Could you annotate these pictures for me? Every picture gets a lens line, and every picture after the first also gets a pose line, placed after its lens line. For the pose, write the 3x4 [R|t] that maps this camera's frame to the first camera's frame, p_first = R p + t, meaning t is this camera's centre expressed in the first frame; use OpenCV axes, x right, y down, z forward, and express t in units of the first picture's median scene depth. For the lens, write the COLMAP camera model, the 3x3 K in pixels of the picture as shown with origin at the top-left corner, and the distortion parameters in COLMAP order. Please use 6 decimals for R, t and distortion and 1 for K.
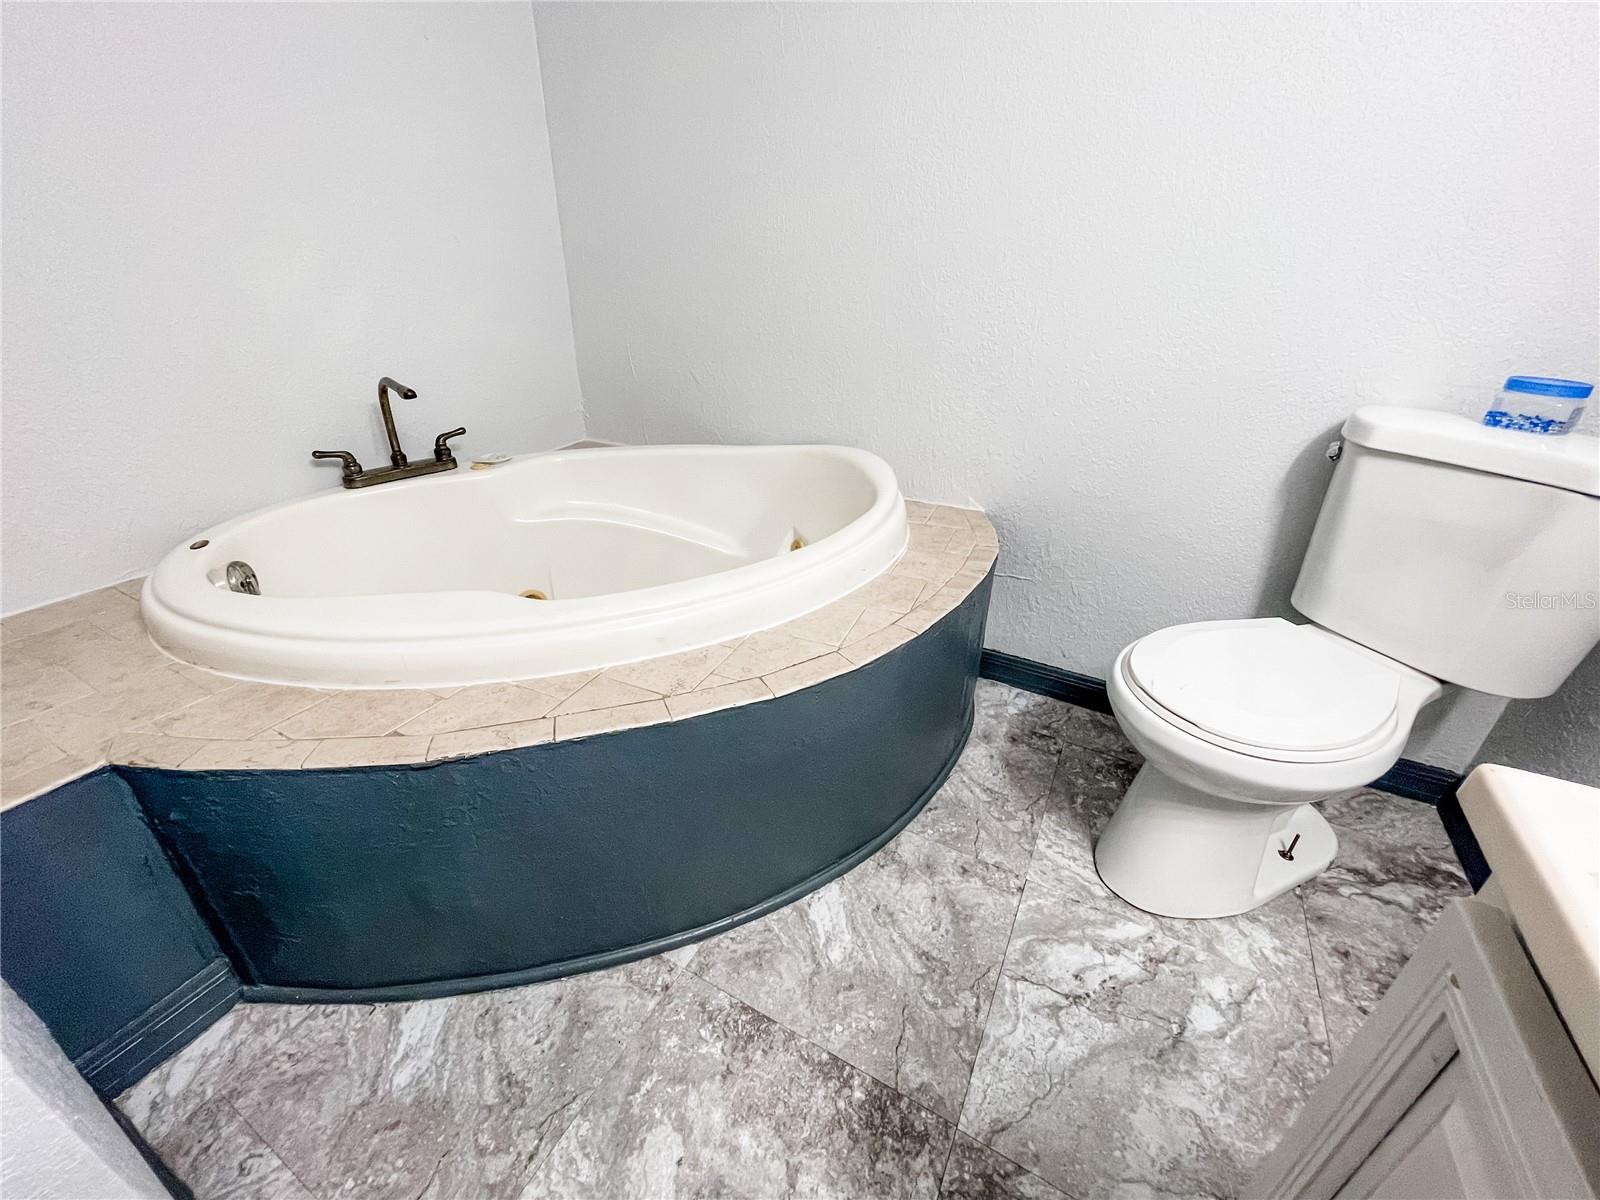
lens RADIAL K [[649.6, 0, 793.7], [0, 649.6, 599.7], [0, 0, 1]] dist [-0.000923, 0.003485]
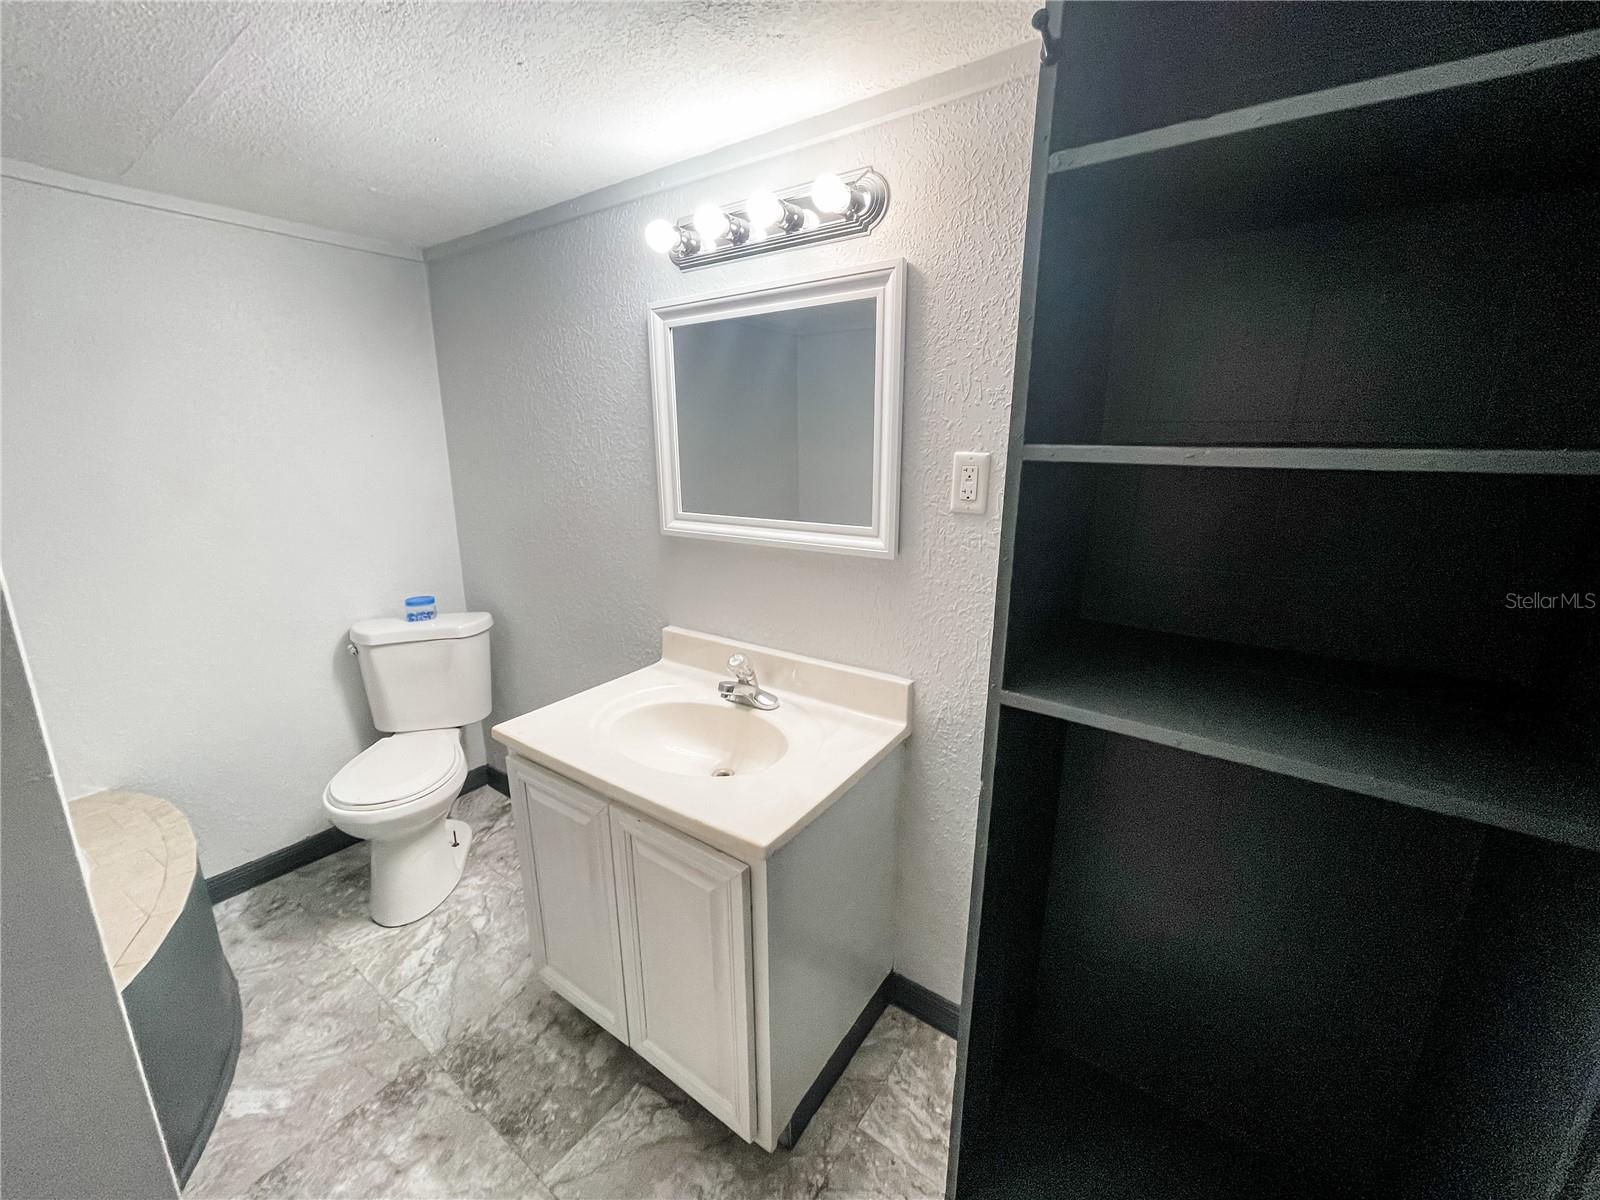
lens RADIAL K [[649.6, 0, 793.7], [0, 649.6, 599.7], [0, 0, 1]] dist [-0.000923, 0.003485]
pose [[0.133429, -0.247620, 0.959626, -0.778623], [0.465074, 0.870692, 0.160007, -0.069524], [-0.875159, 0.424948, 0.231337, -0.617116]]
